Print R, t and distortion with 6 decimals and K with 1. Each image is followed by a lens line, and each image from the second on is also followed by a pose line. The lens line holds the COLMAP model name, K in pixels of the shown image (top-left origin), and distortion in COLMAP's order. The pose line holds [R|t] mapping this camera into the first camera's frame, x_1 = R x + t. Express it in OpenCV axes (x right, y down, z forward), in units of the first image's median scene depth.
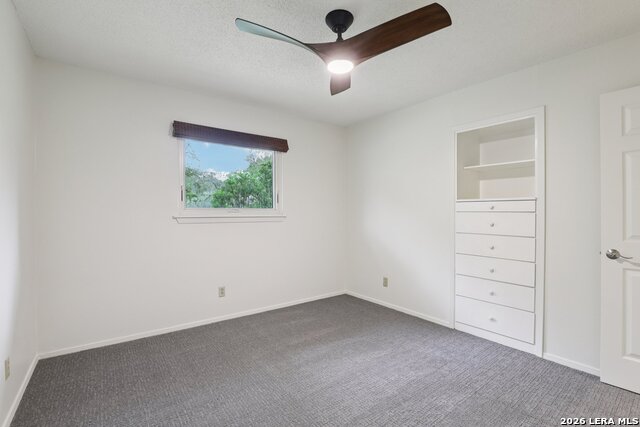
lens RADIAL K [[292.6, 0, 324.0], [0, 292.6, 215.2], [0, 0, 1]] dist [-0.018420, -0.000323]
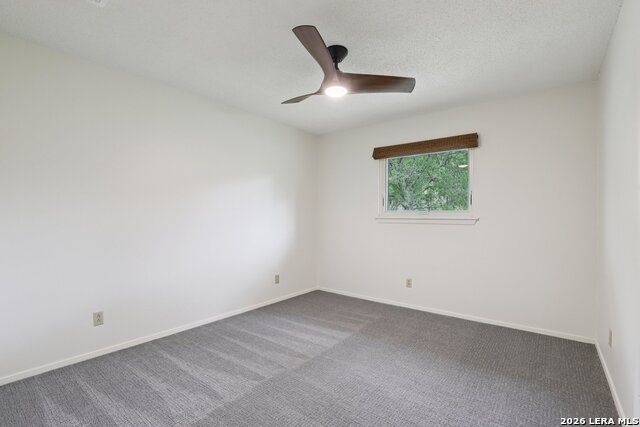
lens RADIAL K [[292.6, 0, 322.3], [0, 292.6, 214.9], [0, 0, 1]] dist [-0.018420, -0.000323]
pose [[0.260782, 0.001442, -0.965397, 0.679971], [-0.013670, 0.999904, -0.002199, -0.000750], [0.965301, 0.013770, 0.260777, 0.363347]]
